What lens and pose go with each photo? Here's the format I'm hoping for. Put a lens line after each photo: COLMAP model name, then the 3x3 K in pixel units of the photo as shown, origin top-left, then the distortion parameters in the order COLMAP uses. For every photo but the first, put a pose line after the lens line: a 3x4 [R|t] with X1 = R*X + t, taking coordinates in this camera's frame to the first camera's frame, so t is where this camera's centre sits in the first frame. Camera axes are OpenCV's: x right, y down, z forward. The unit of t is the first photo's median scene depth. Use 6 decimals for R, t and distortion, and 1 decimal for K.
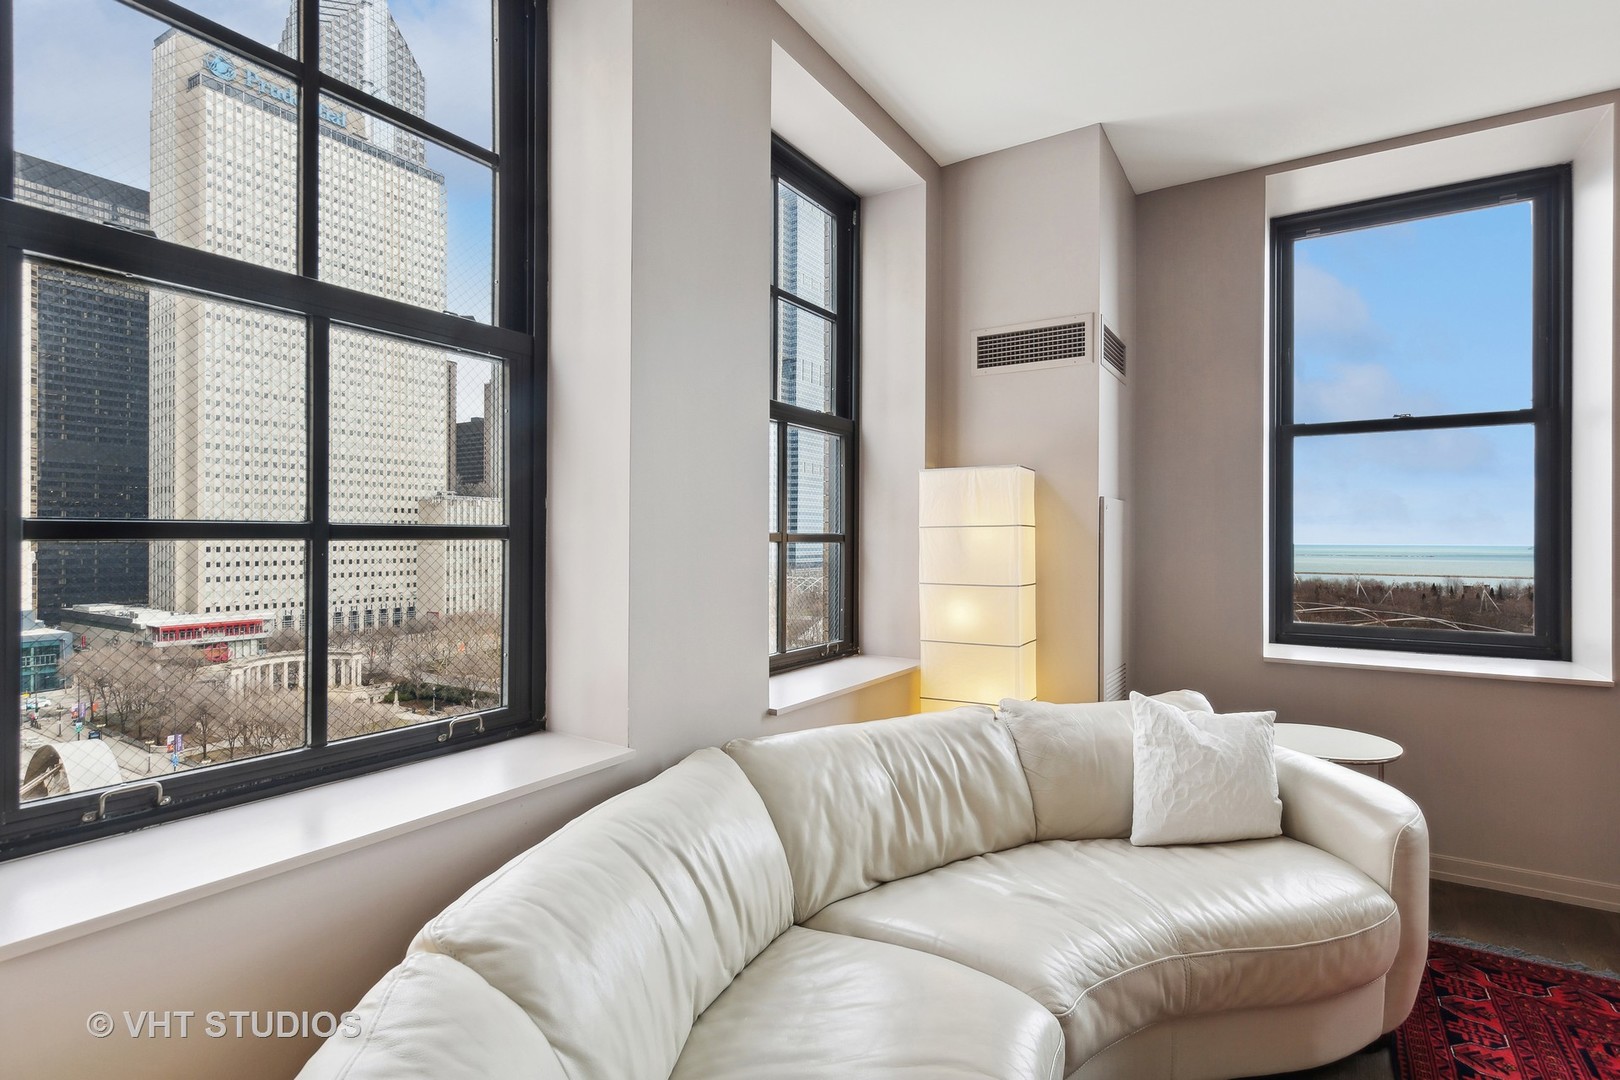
lens RADIAL K [[784.6, 0, 809.9], [0, 784.6, 541.7], [0, 0, 1]] dist [0.002331, 0.000116]
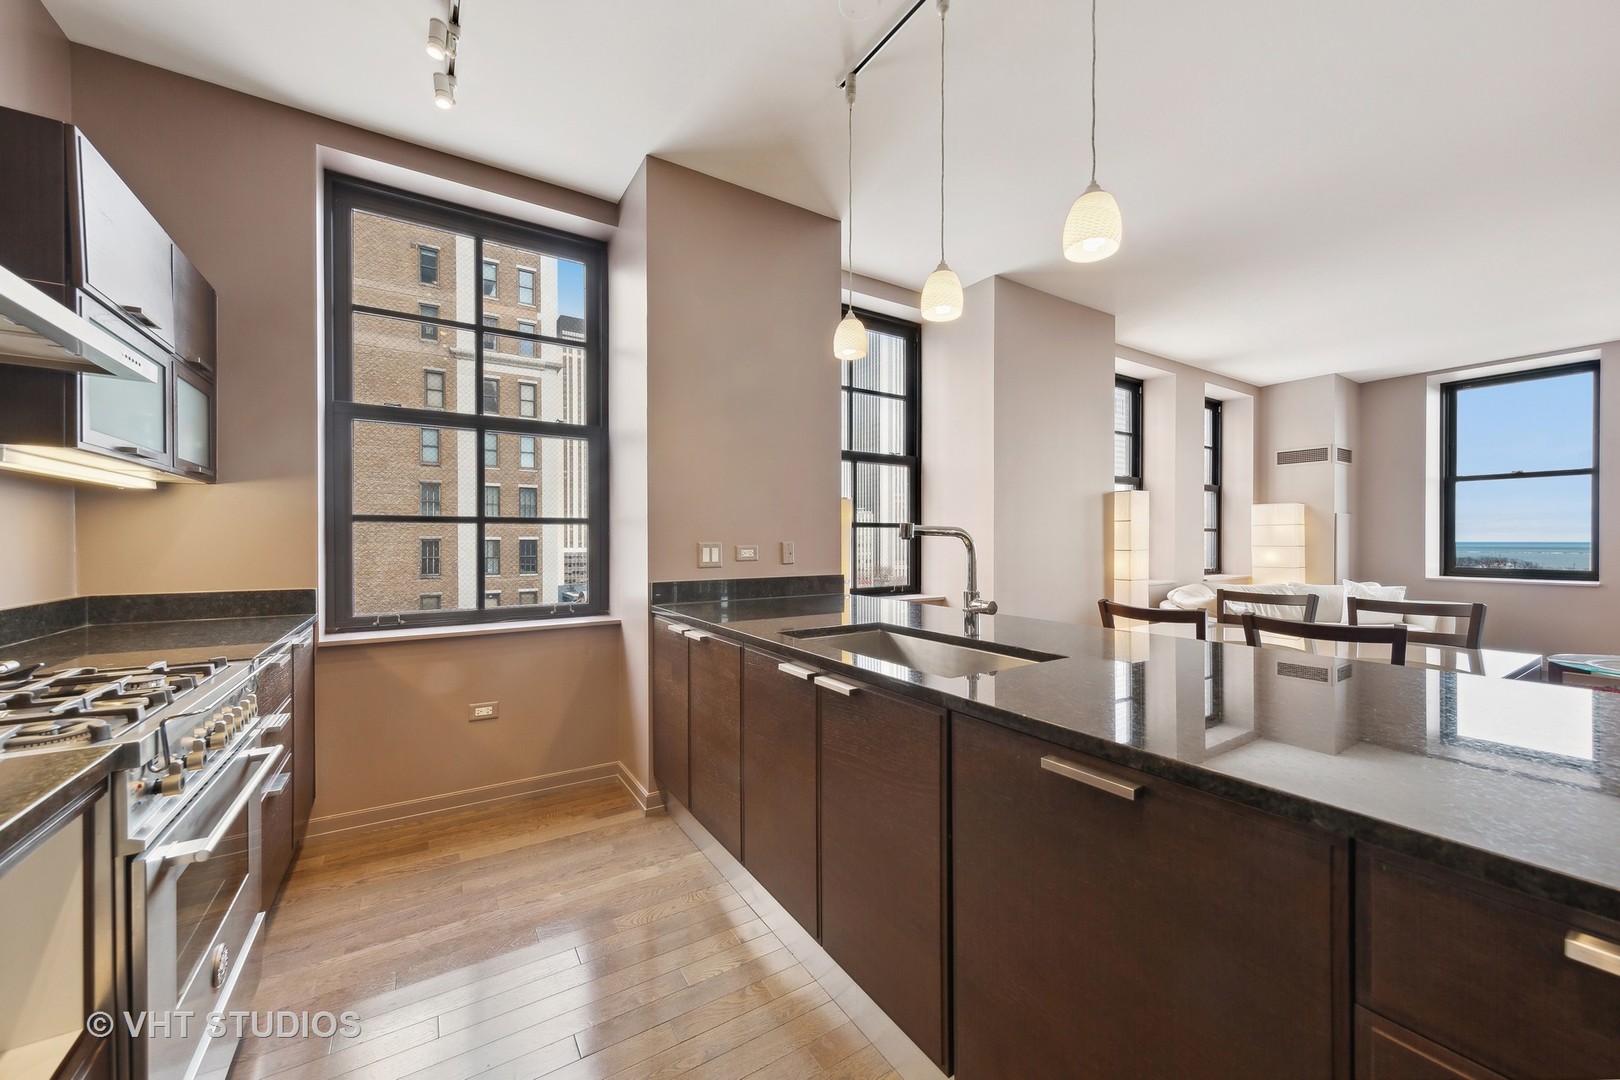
lens RADIAL K [[600.5, 0, 807.4], [0, 600.5, 542.5], [0, 0, 1]] dist [0.005442, 0.000144]
pose [[0.910244, -0.001606, -0.414068, -0.347545], [0.002679, 0.999994, 0.002011, 0.028698], [0.414063, -0.002940, 0.910244, -1.348951]]
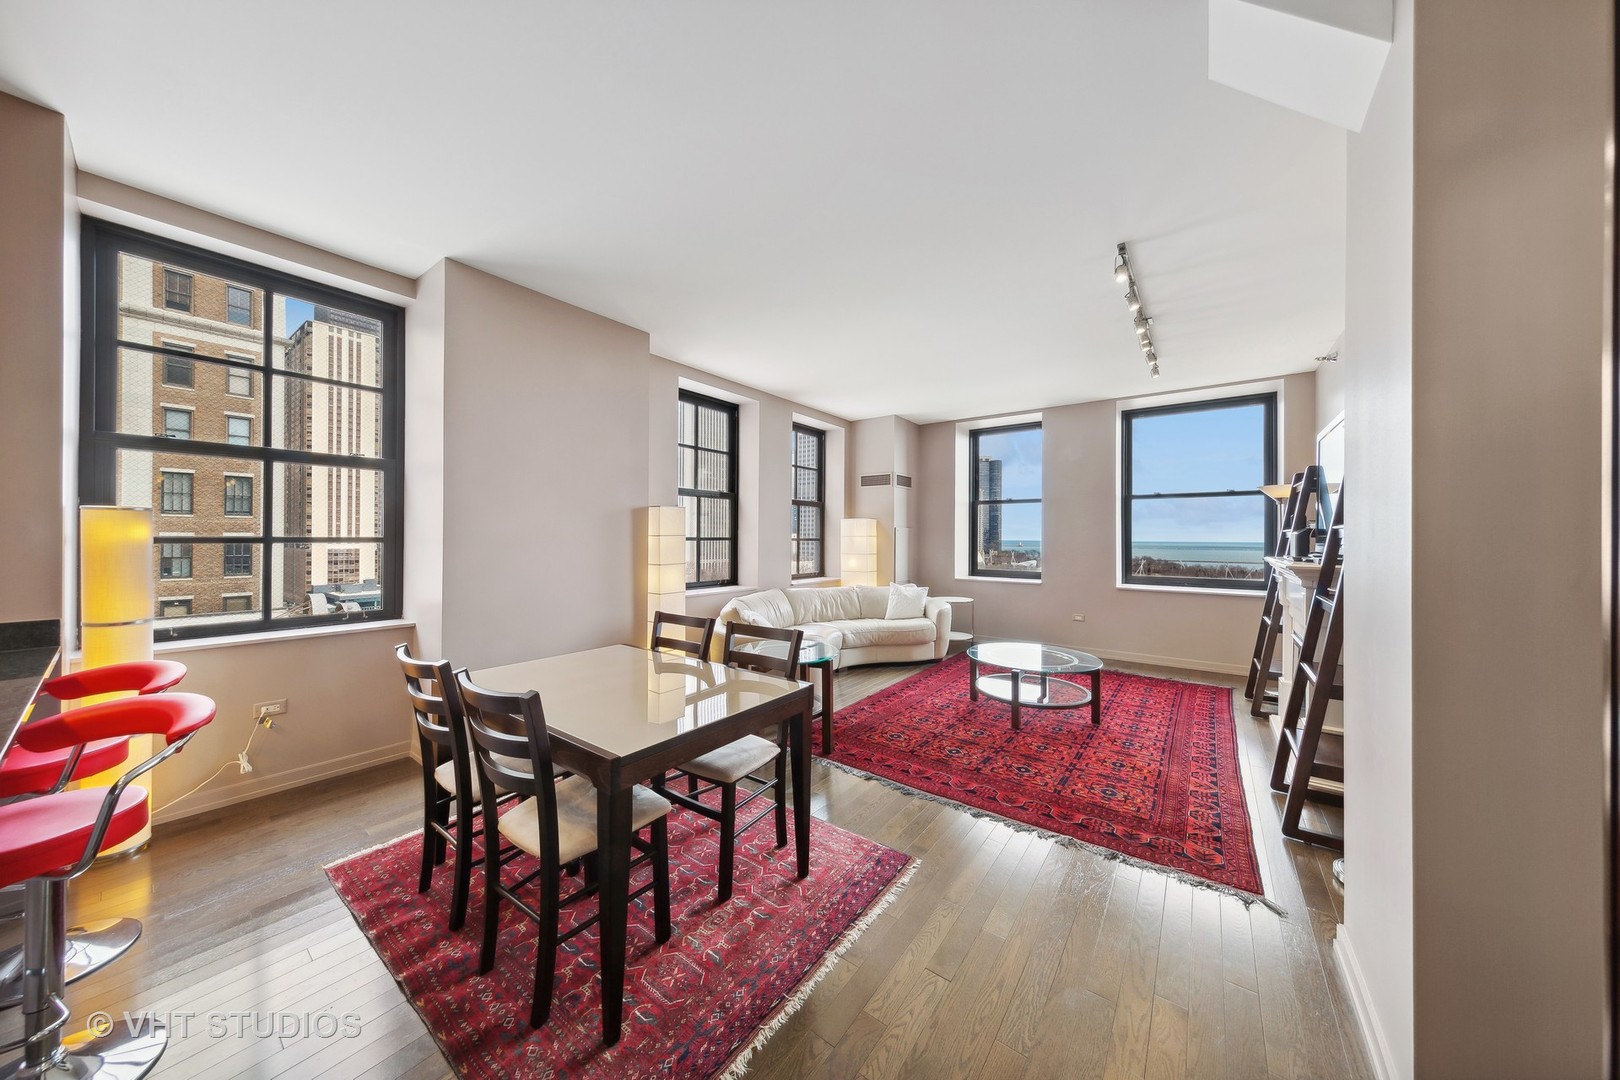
lens RADIAL K [[516.7, 0, 807.8], [0, 516.7, 535.8], [0, 0, 1]] dist [0.007306, -0.000988]
pose [[0.997069, 0.002200, -0.076473, 0.143531], [-0.002642, 0.999980, -0.005689, -0.007225], [0.076459, 0.005874, 0.997055, -0.996310]]
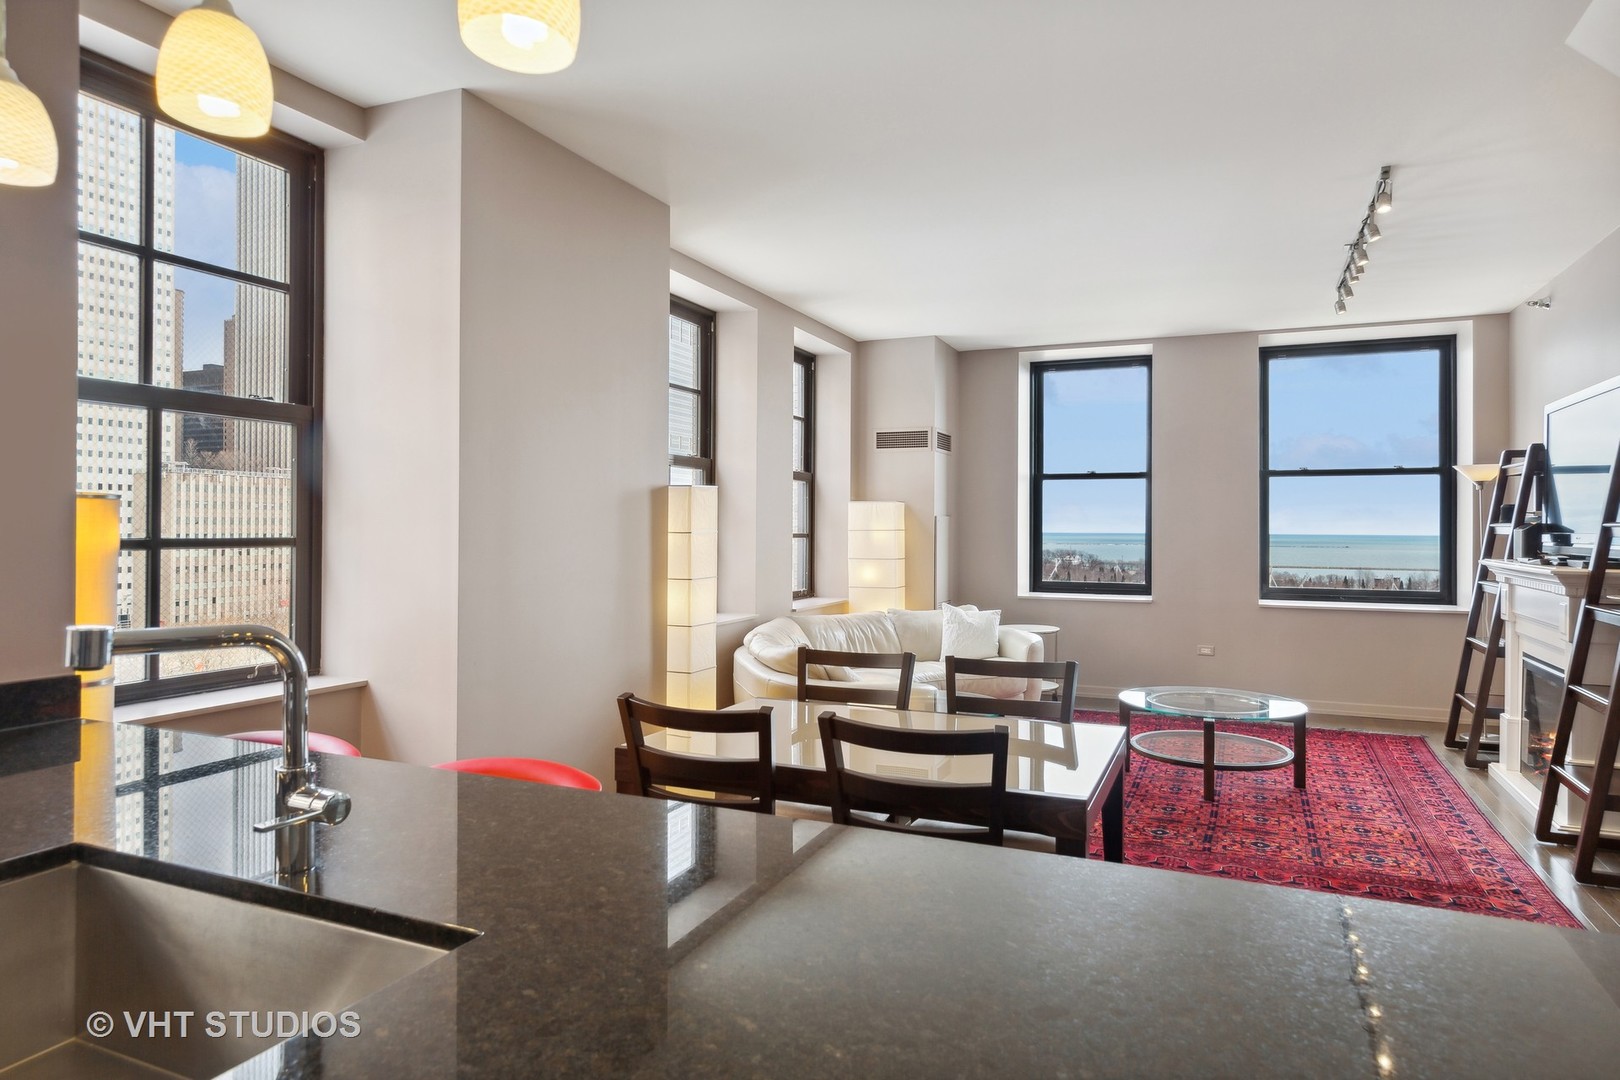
lens RADIAL K [[964.7, 0, 806.4], [0, 964.7, 524.2], [0, 0, 1]] dist [0.005895, 0.004466]
pose [[0.987554, 0.003153, 0.157250, -0.301733], [-0.002331, 0.999983, -0.005410, -0.017805], [-0.157264, 0.004976, 0.987544, -1.209496]]
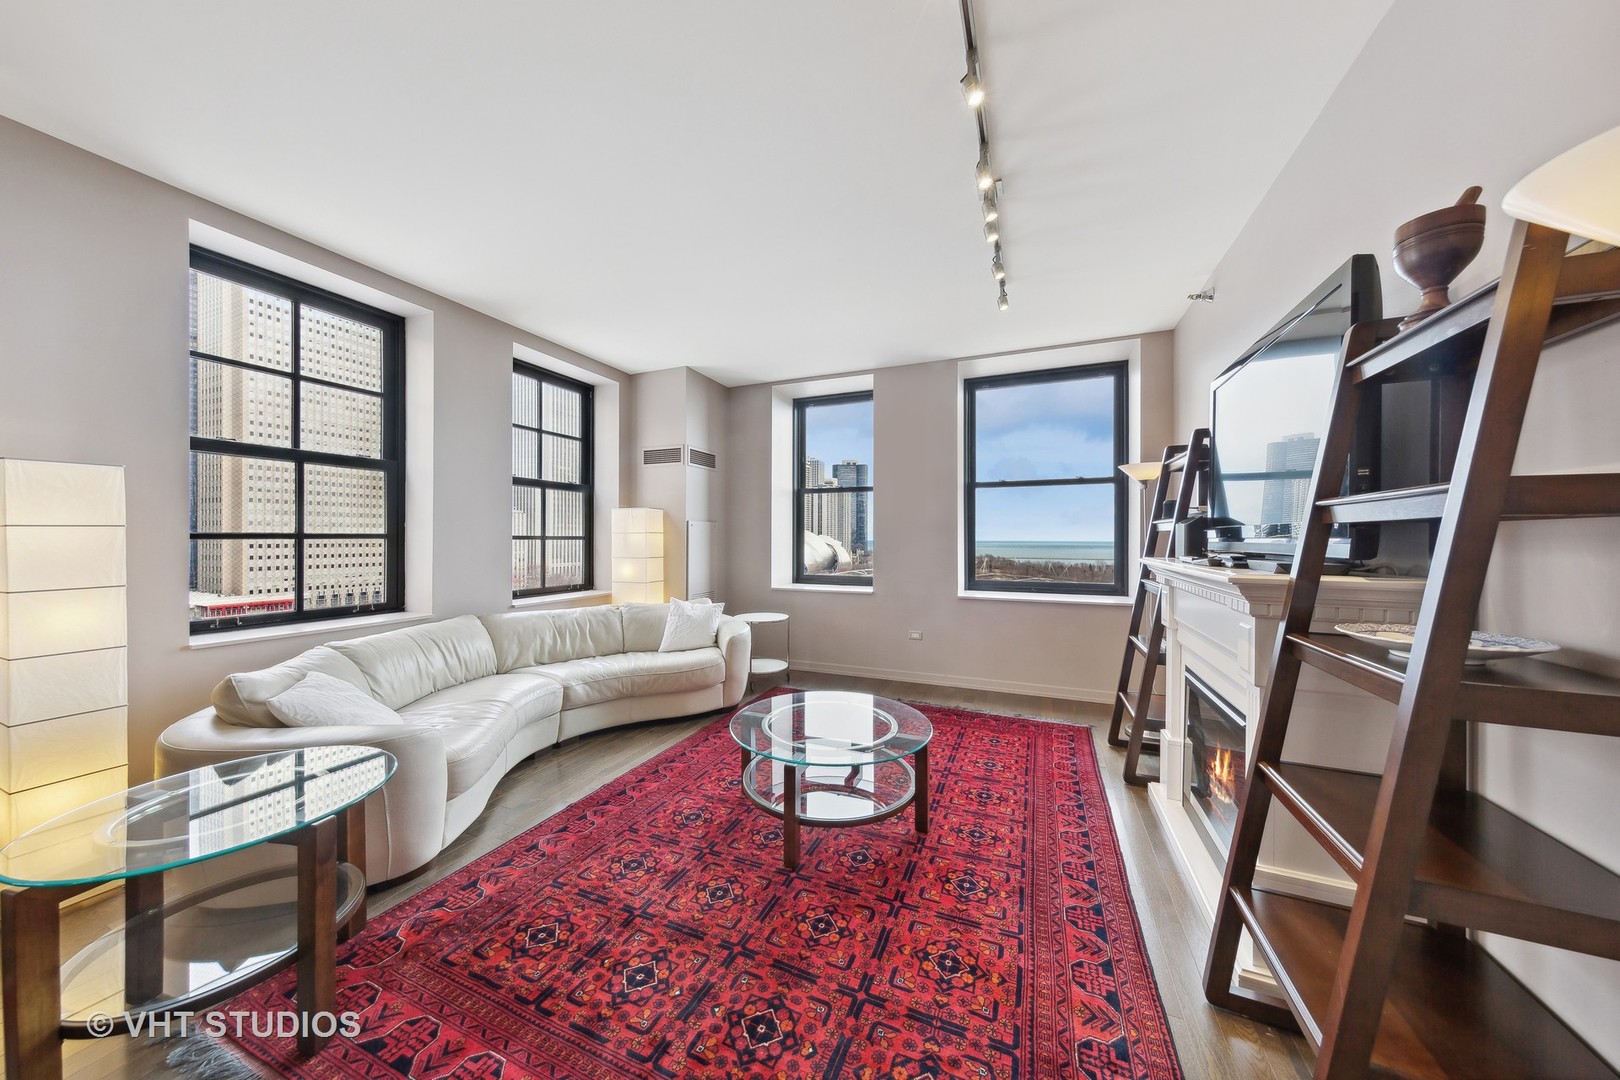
lens RADIAL K [[516.7, 0, 807.1], [0, 516.7, 539.0], [0, 0, 1]] dist [0.007306, -0.000988]
pose [[0.986479, -0.000861, 0.163885, 0.395661], [0.001000, 0.999999, -0.000765, 0.000447], [-0.163884, 0.000918, 0.986479, -0.524283]]
